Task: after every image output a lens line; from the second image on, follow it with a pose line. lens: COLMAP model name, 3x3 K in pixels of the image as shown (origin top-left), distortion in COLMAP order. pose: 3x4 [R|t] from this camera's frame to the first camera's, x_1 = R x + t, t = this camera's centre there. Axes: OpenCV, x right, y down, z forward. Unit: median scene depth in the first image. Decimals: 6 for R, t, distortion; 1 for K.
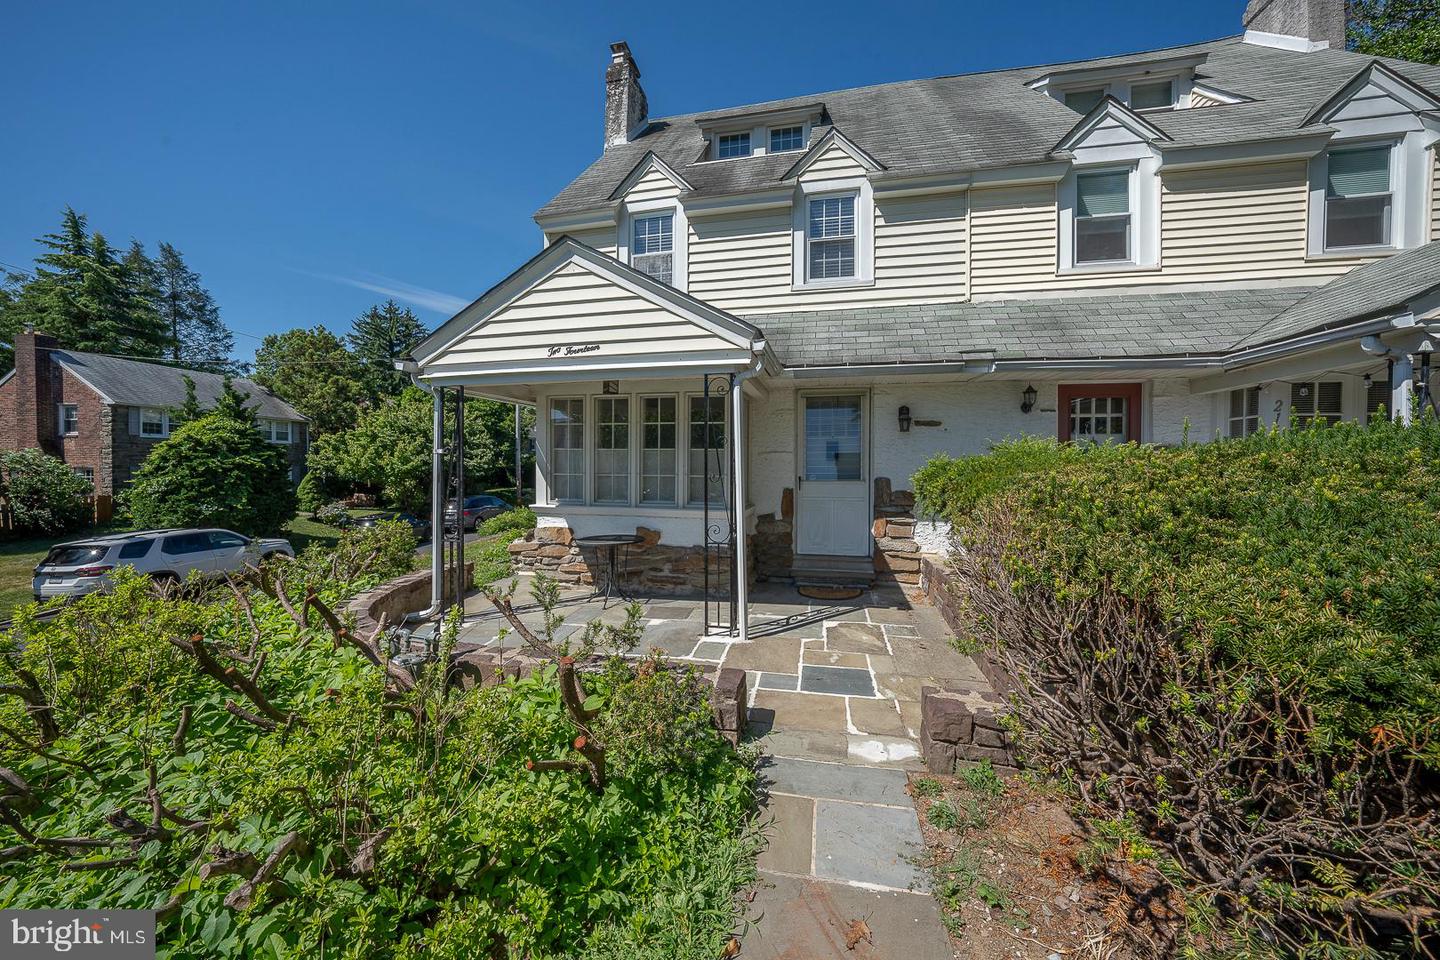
lens RADIAL K [[507.2, 0, 722.4], [0, 507.2, 472.7], [0, 0, 1]] dist [-0.014677, 0.000332]
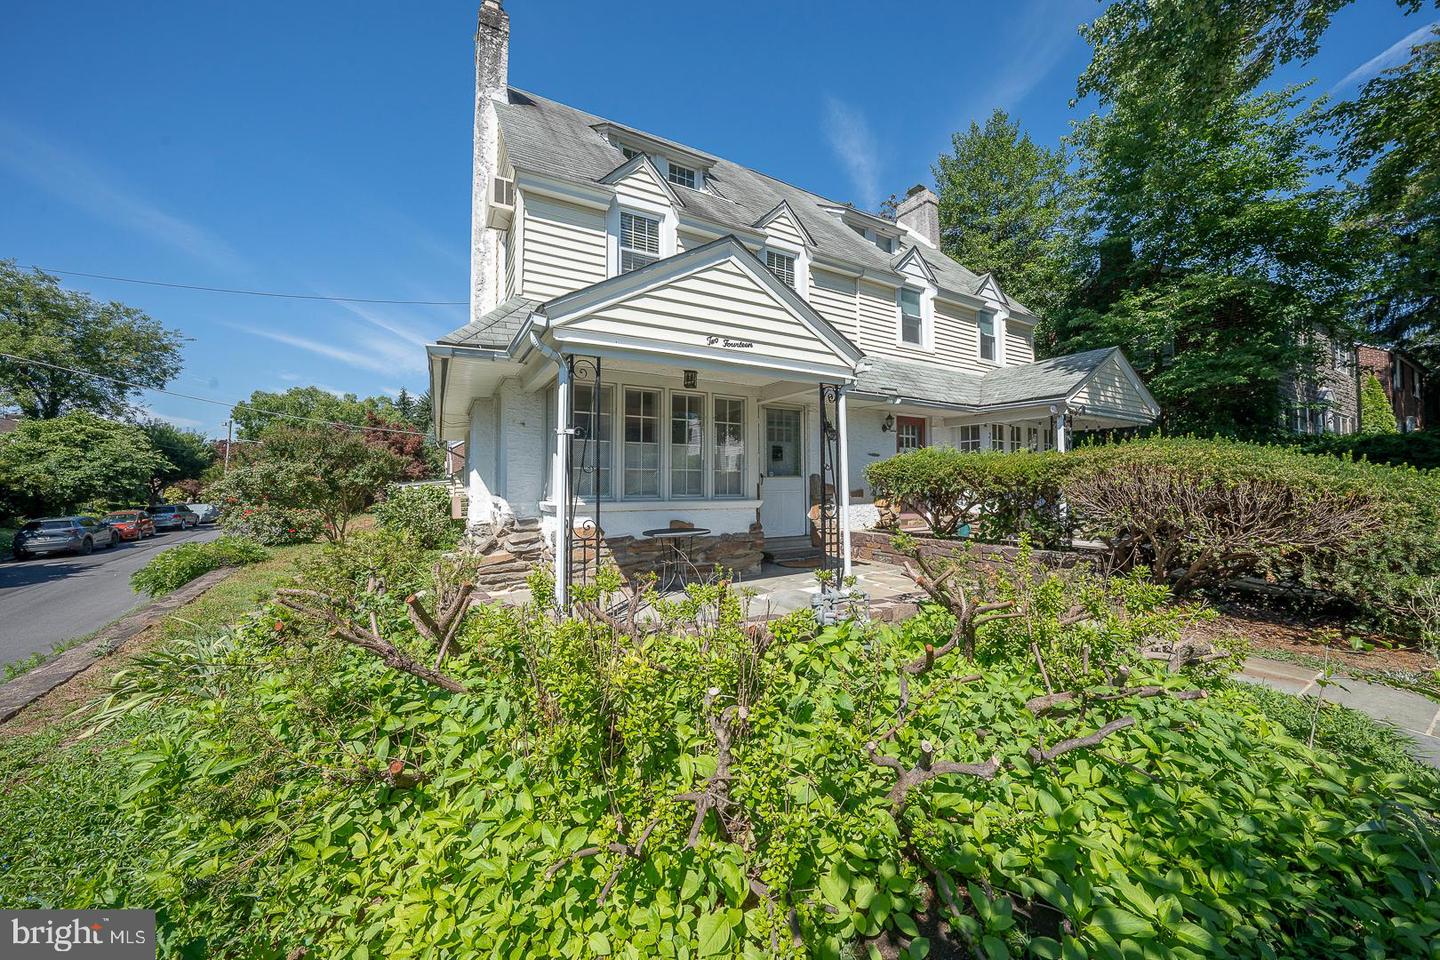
lens RADIAL K [[507.2, 0, 722.4], [0, 507.2, 472.7], [0, 0, 1]] dist [-0.014677, 0.000332]
pose [[0.744428, 0.009455, 0.667636, -0.757493], [0.016991, 0.999308, -0.033098, 0.046162], [-0.667487, 0.035983, 0.743752, 0.177525]]
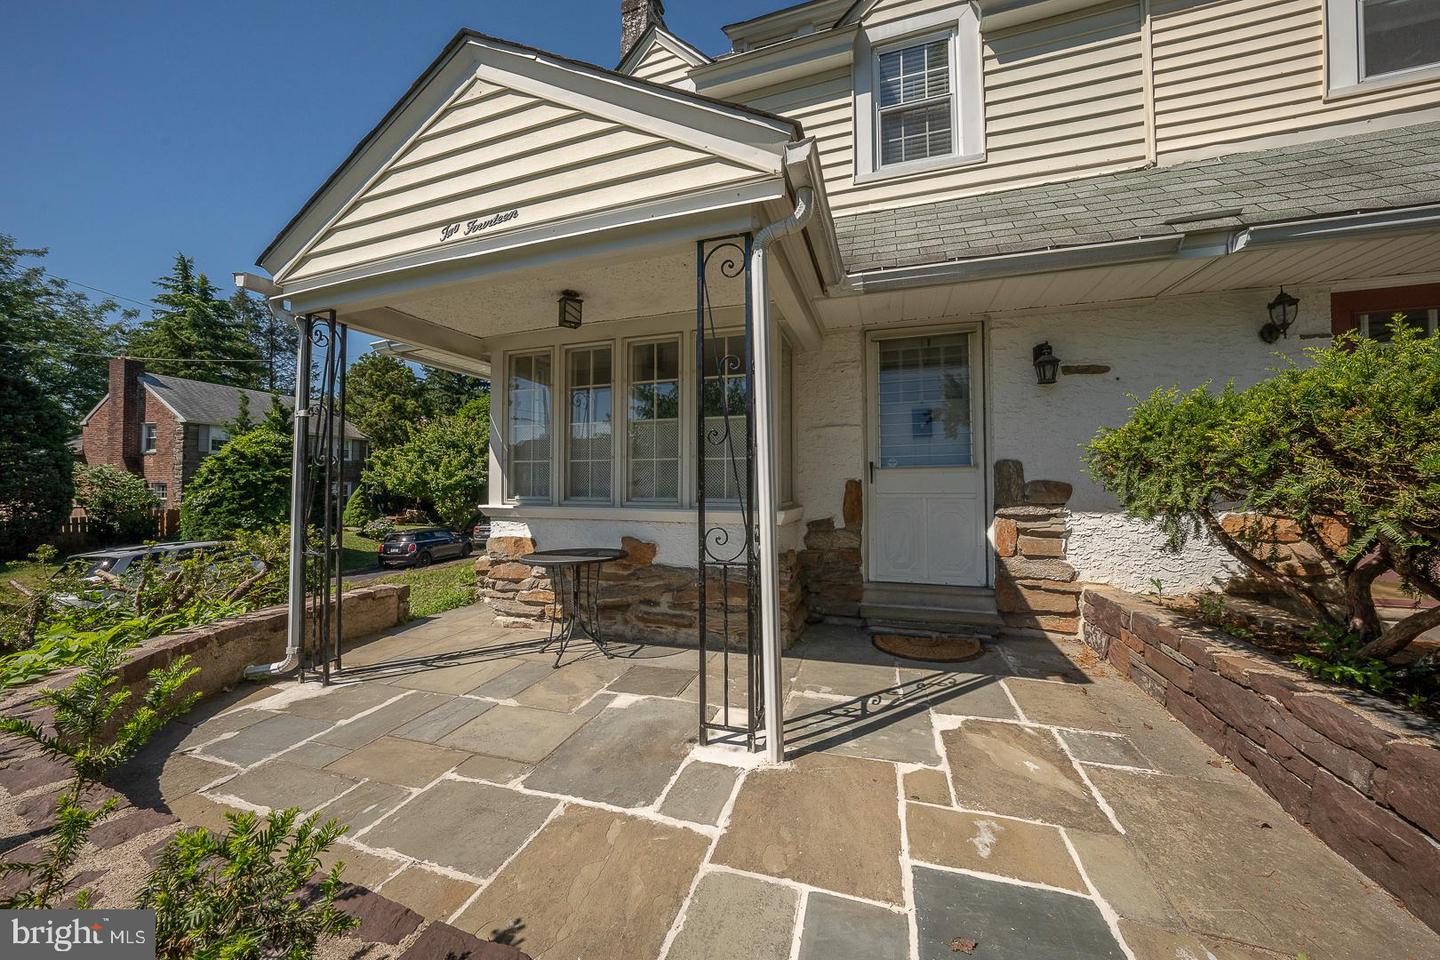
lens RADIAL K [[495.5, 0, 721.4], [0, 495.5, 475.1], [0, 0, 1]] dist [-0.028650, 0.006525]
pose [[0.993705, -0.007764, -0.111758, 0.032985], [0.003488, 0.999256, -0.038407, 0.050716], [0.111974, 0.037776, 0.992993, 0.364405]]
